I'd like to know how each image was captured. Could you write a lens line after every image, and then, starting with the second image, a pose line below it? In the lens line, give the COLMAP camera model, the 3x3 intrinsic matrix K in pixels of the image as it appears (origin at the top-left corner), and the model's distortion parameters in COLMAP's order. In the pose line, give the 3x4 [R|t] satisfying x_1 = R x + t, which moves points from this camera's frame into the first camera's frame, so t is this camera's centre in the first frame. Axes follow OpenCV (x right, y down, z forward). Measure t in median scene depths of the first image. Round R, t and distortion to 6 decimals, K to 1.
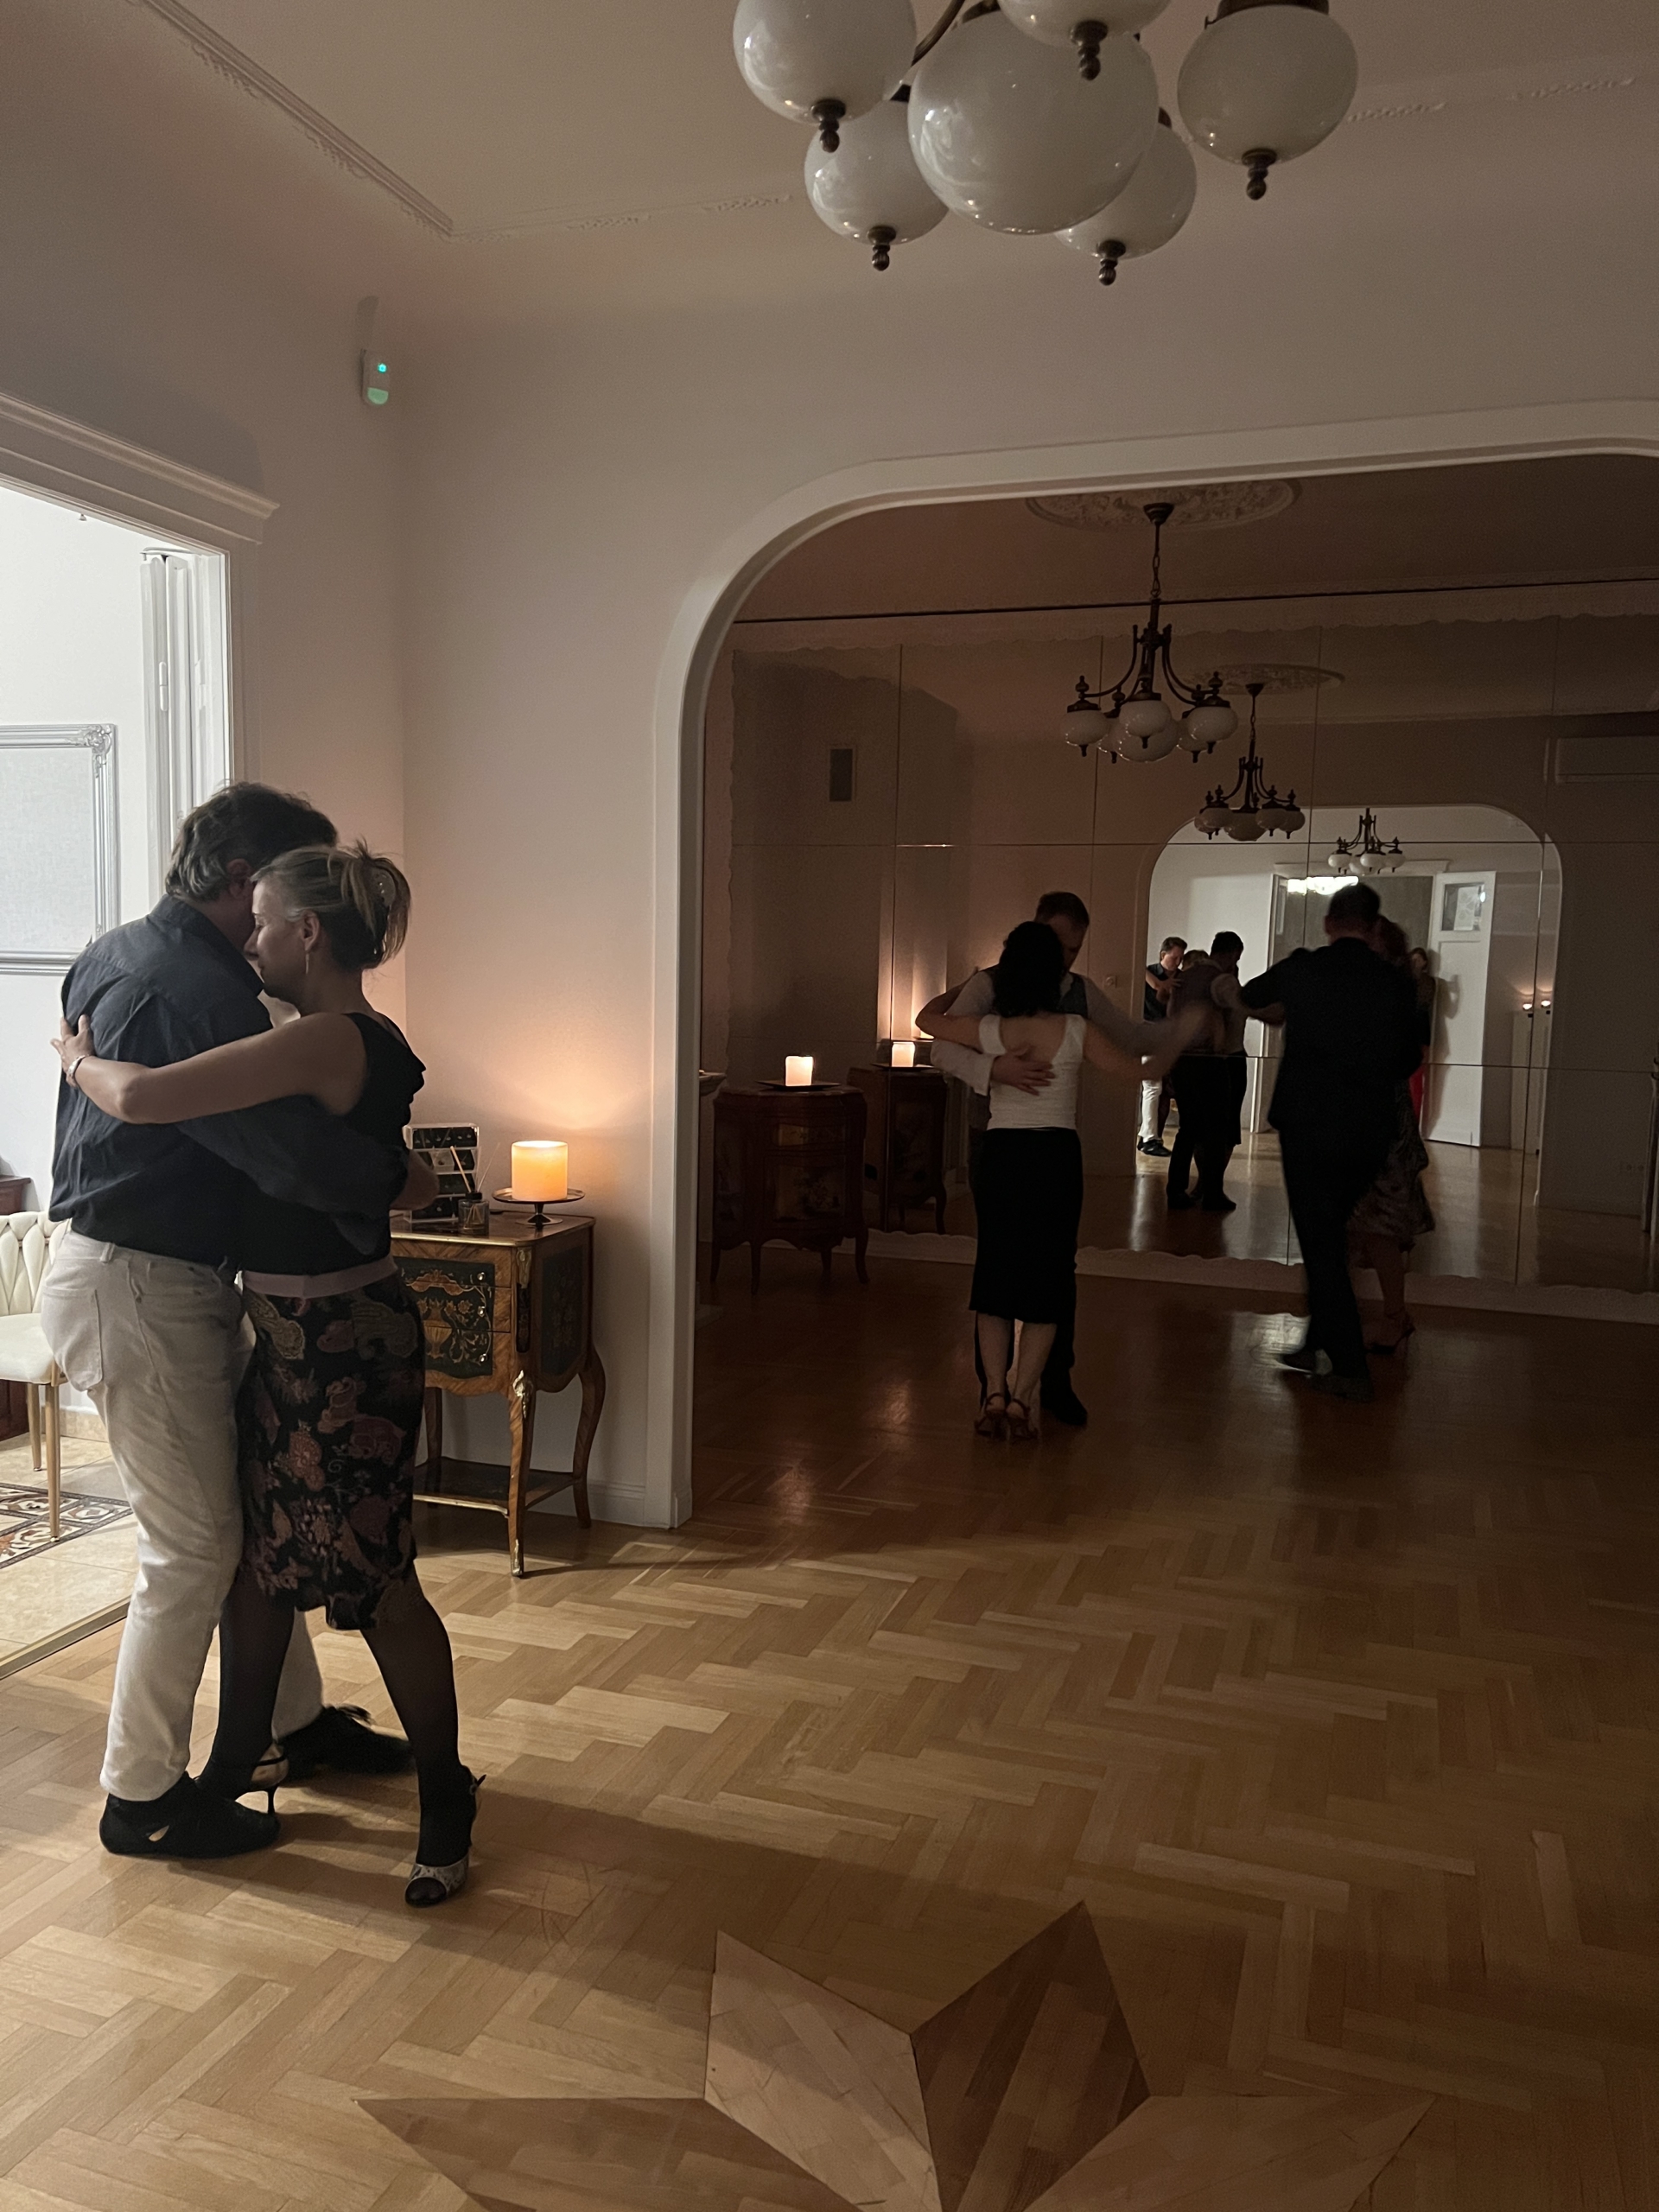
lens RADIAL K [[1654.3, 0, 835.2], [0, 1654.3, 1121.3], [0, 0, 1]] dist [0.010549, -0.029724]
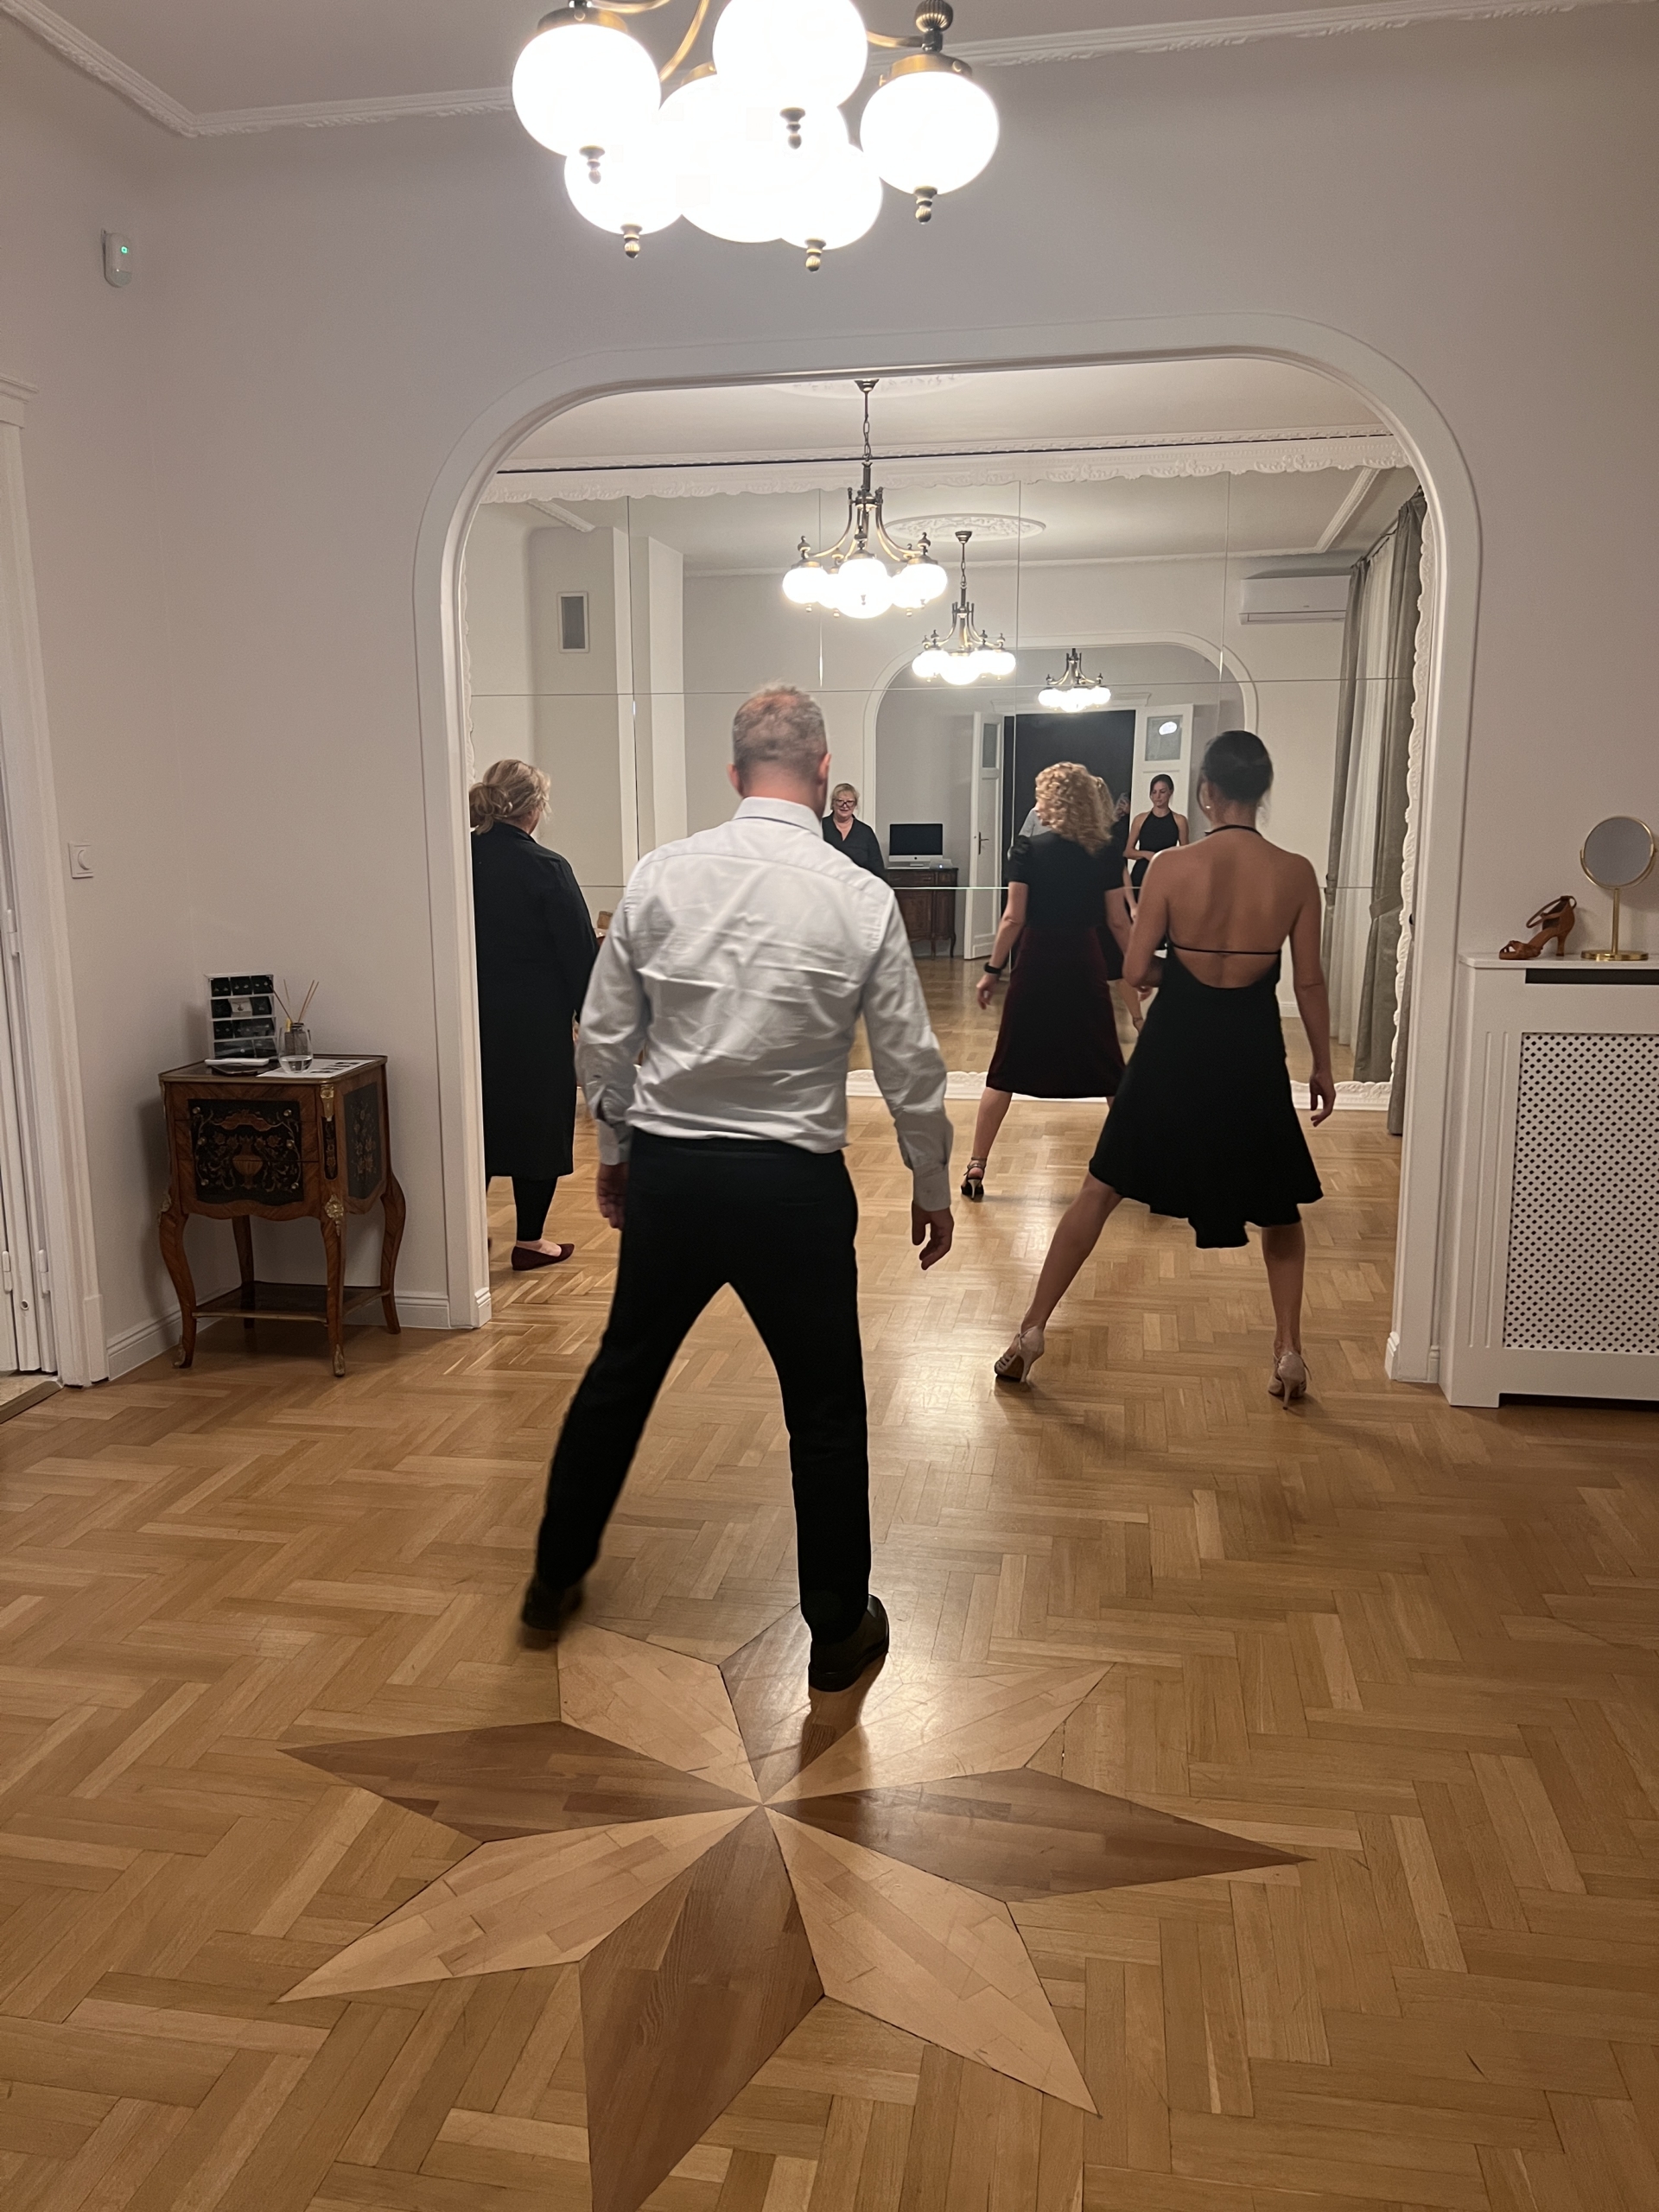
lens RADIAL K [[1654.3, 0, 829.4], [0, 1654.3, 1113.3], [0, 0, 1]] dist [0.010549, -0.029724]
pose [[0.987391, -0.056218, 0.147980, -0.020575], [0.042646, 0.994721, 0.093338, 0.006970], [-0.152446, -0.085851, 0.984576, -0.139433]]
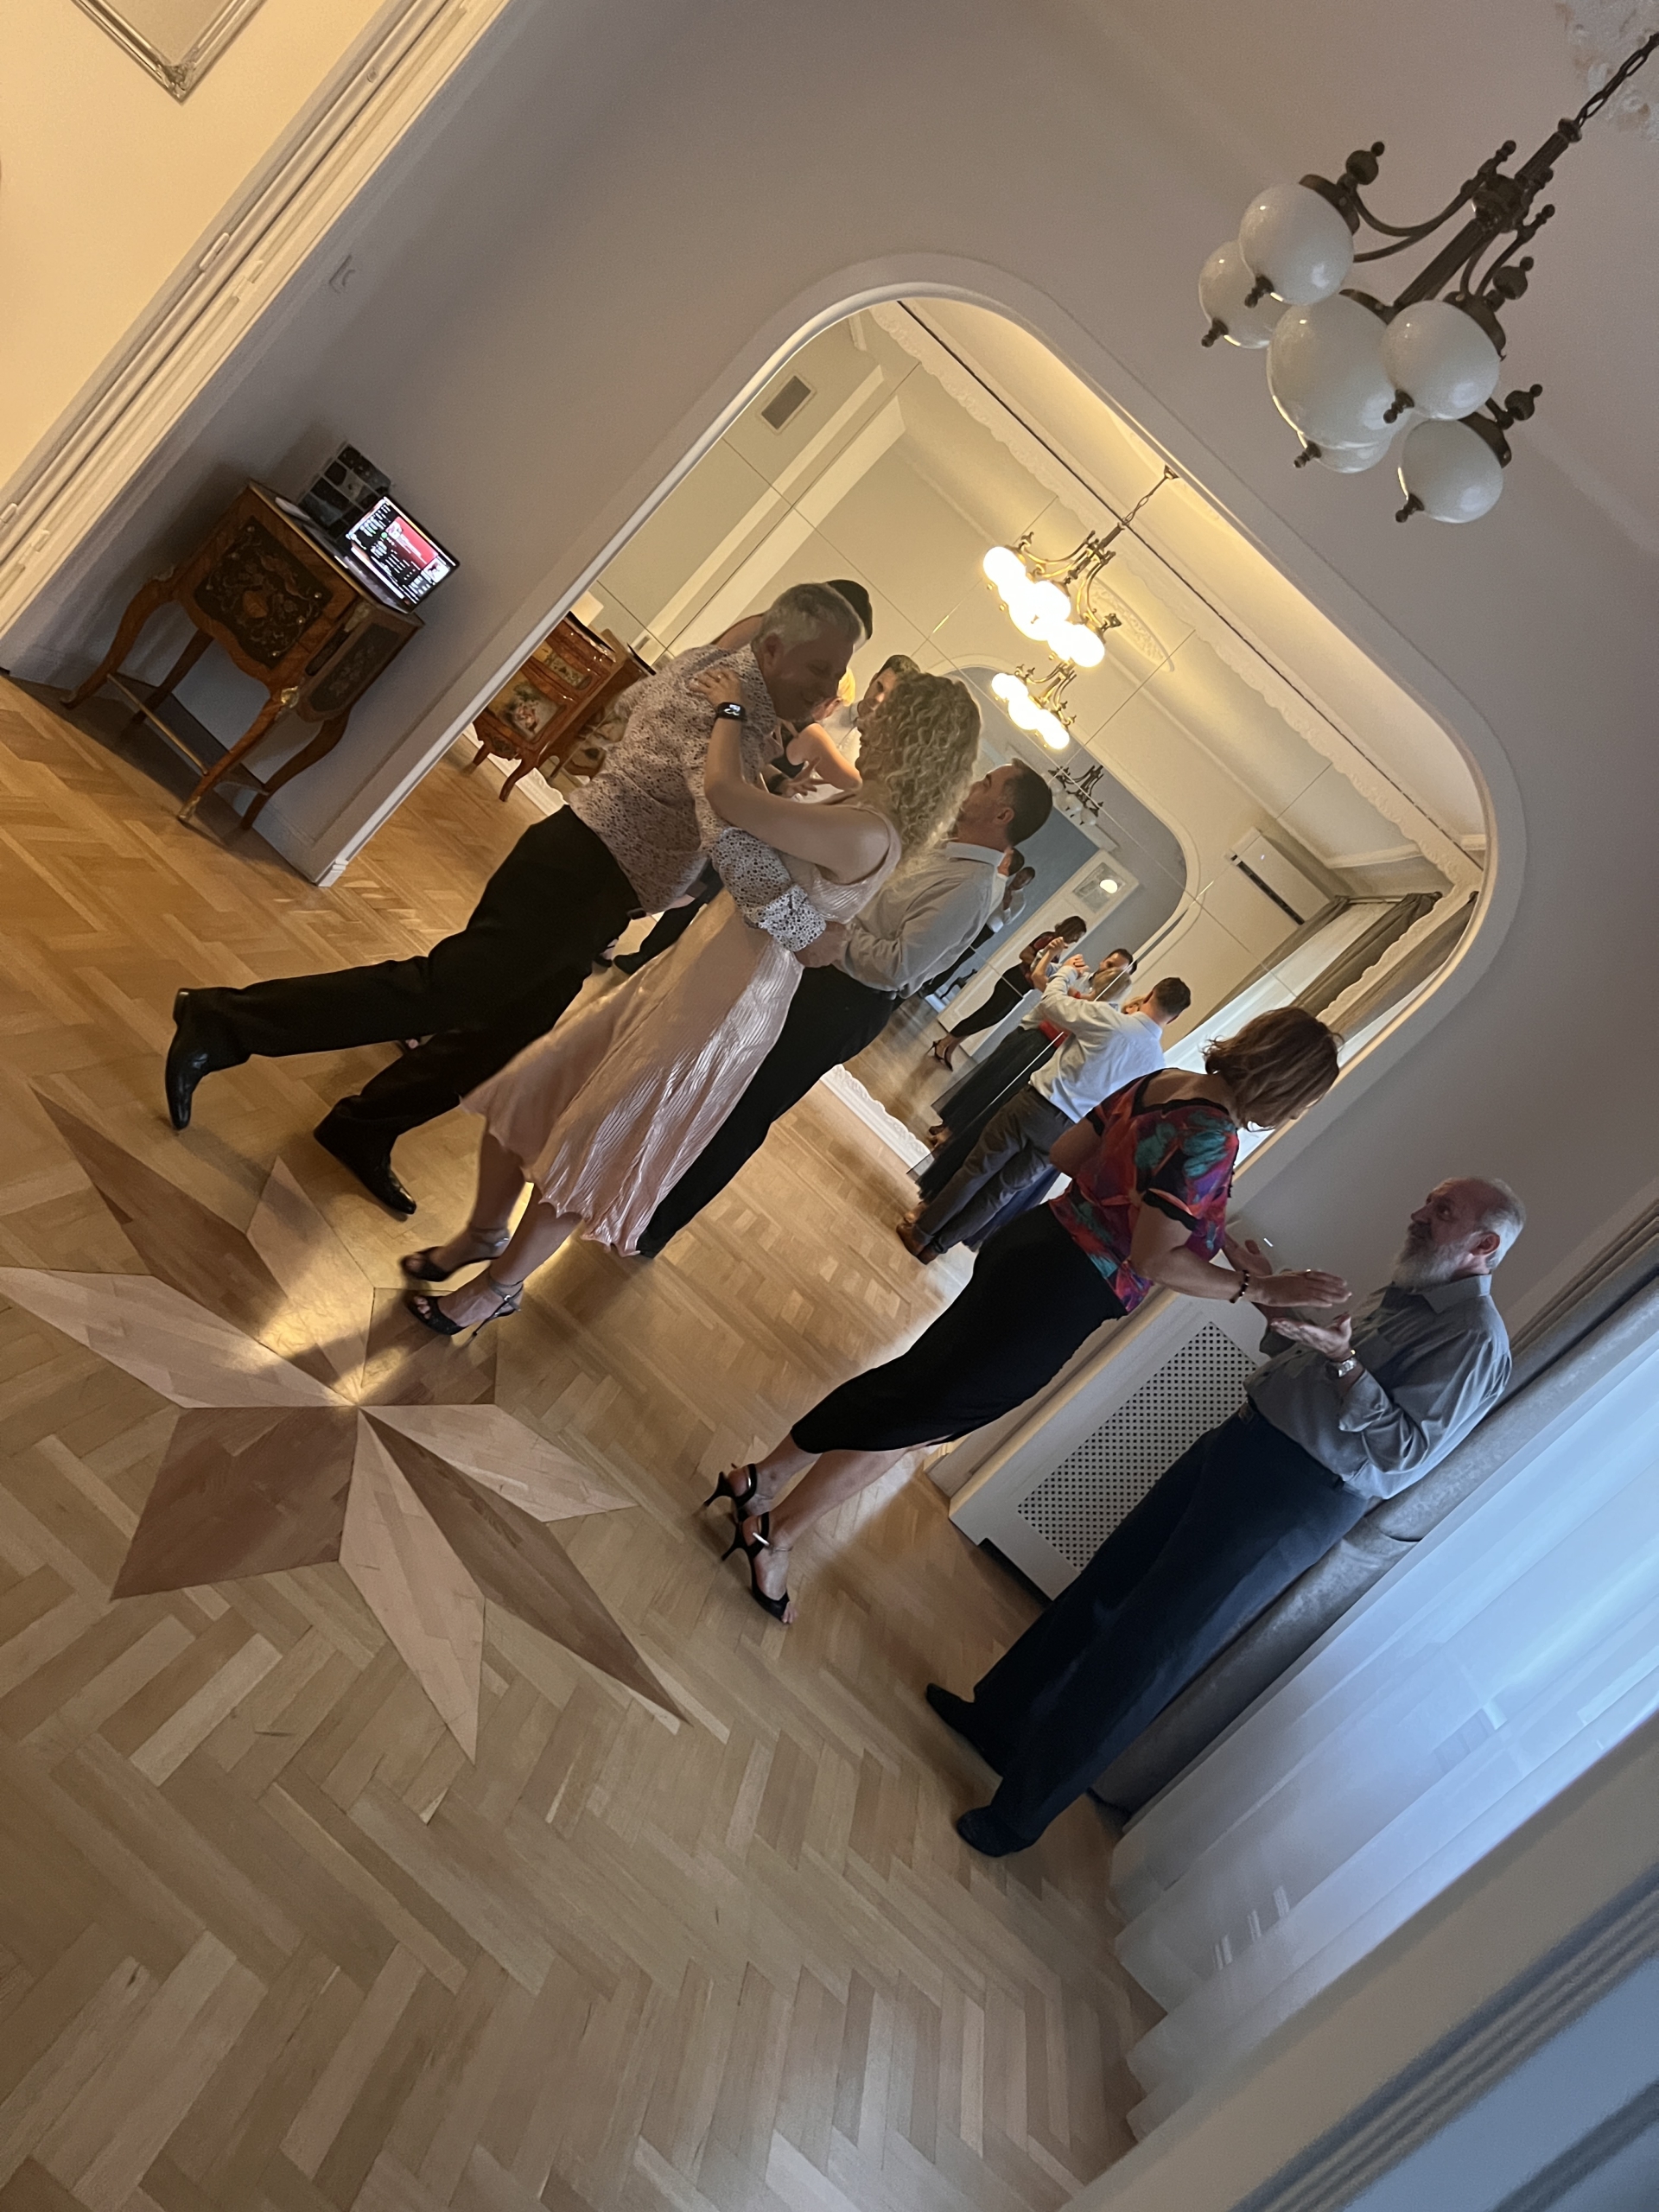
lens RADIAL K [[1654.3, 0, 834.3], [0, 1654.3, 1126.0], [0, 0, 1]] dist [0.010549, -0.029724]
pose [[0.727579, 0.595668, 0.340305, -0.137437], [-0.655556, 0.749884, 0.089000, 0.035837], [-0.202175, -0.287844, 0.936094, -0.221376]]
